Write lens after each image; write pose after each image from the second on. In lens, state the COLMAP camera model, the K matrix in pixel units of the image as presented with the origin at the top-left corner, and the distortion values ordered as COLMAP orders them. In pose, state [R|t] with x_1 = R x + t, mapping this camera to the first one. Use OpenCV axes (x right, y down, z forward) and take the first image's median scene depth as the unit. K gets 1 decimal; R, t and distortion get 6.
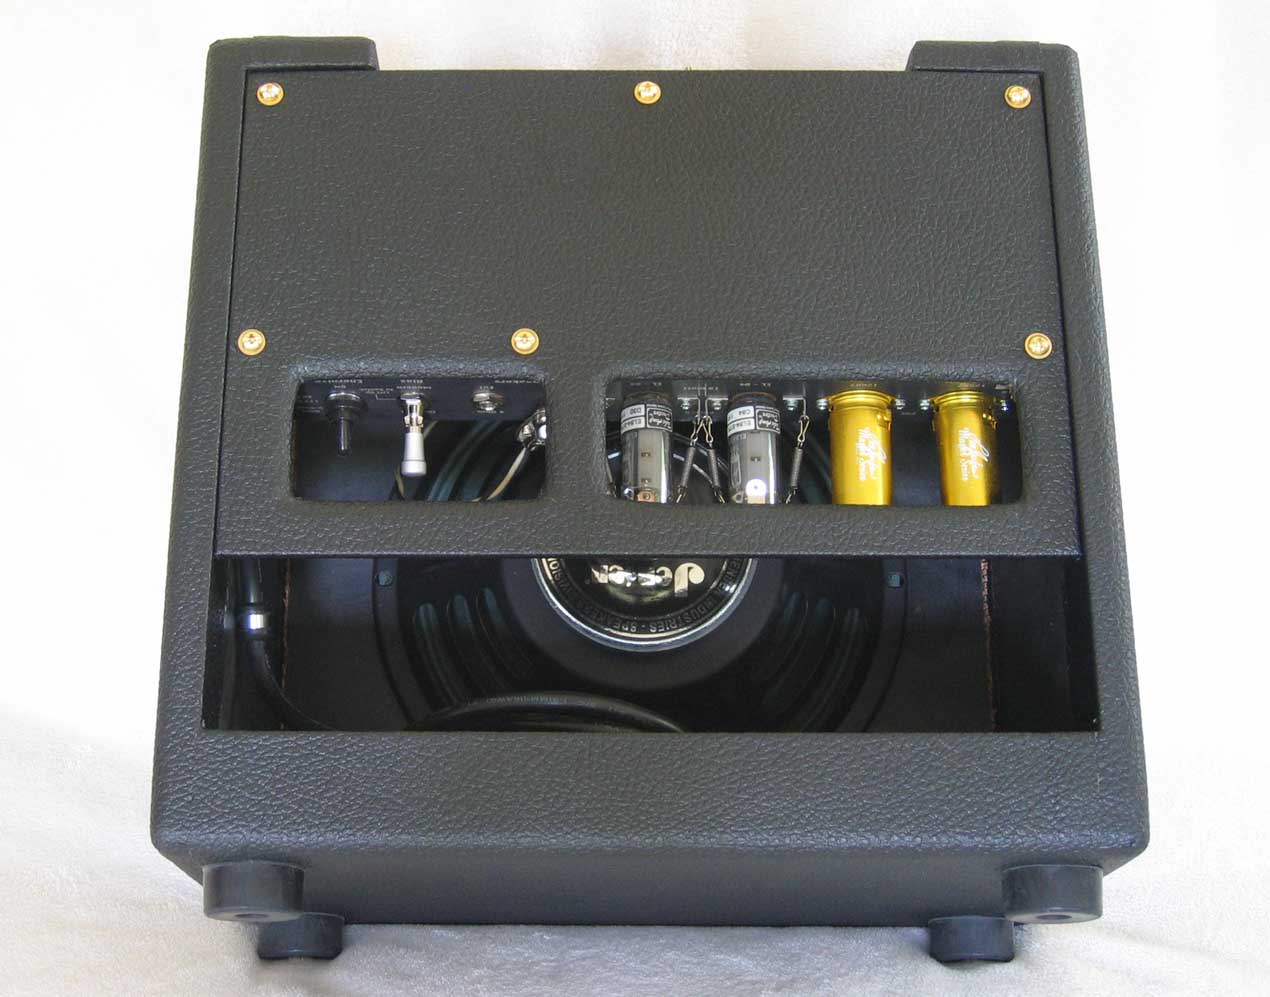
lens RADIAL K [[1918.2, 0, 606.9], [0, 1918.2, 498.5], [0, 0, 1]] dist [-0.151712, 0.042866]
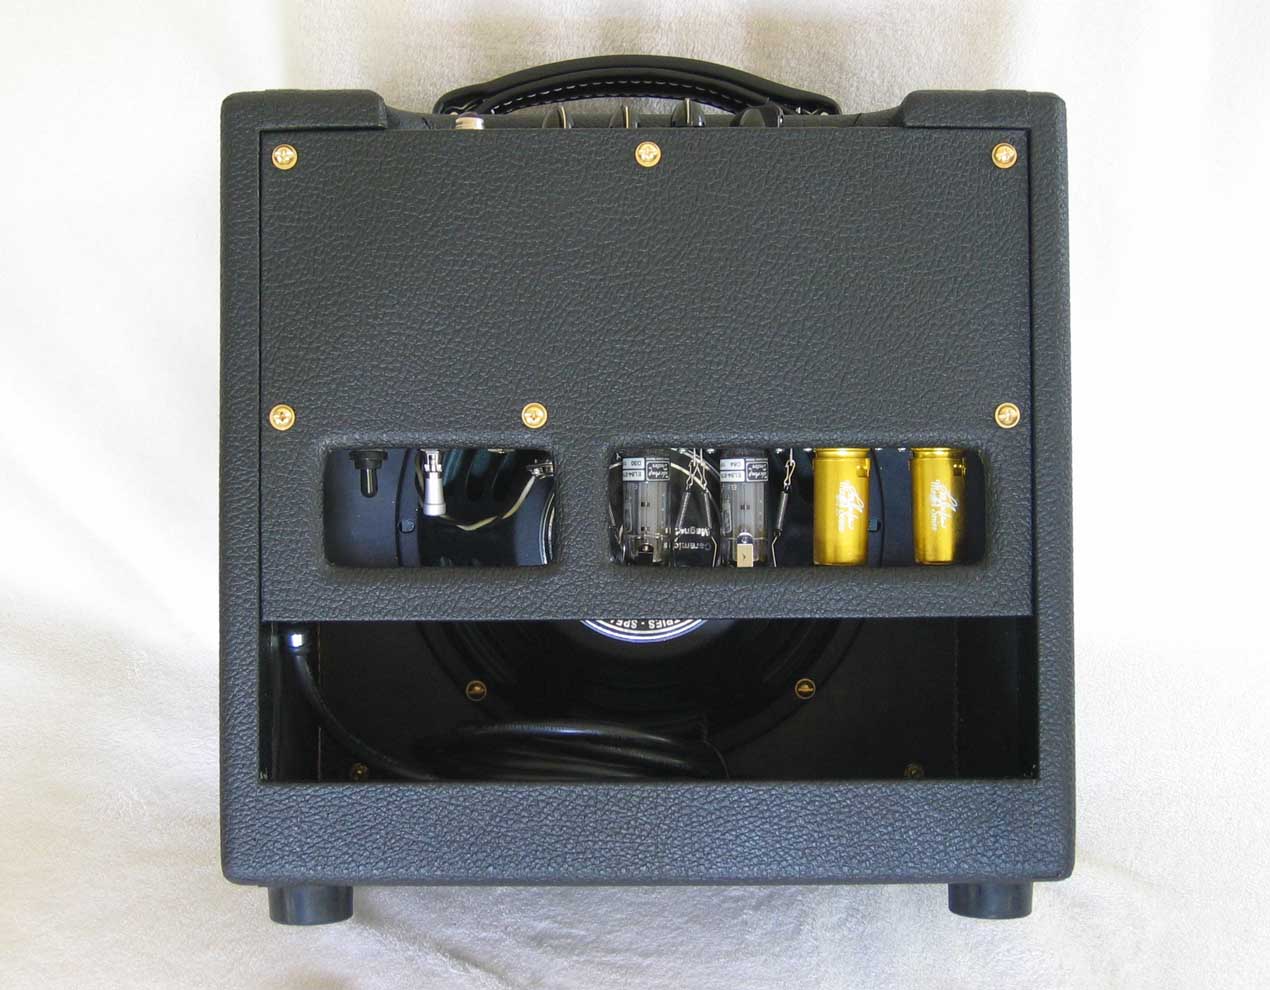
lens RADIAL K [[1918.2, 0, 606.9], [0, 1918.2, 495.0], [0, 0, 1]] dist [-0.151712, 0.042866]
pose [[0.999994, -0.003327, -0.000773, -0.000834], [0.003408, 0.957072, 0.289831, -0.349601], [-0.000225, -0.289832, 0.957078, -0.052042]]
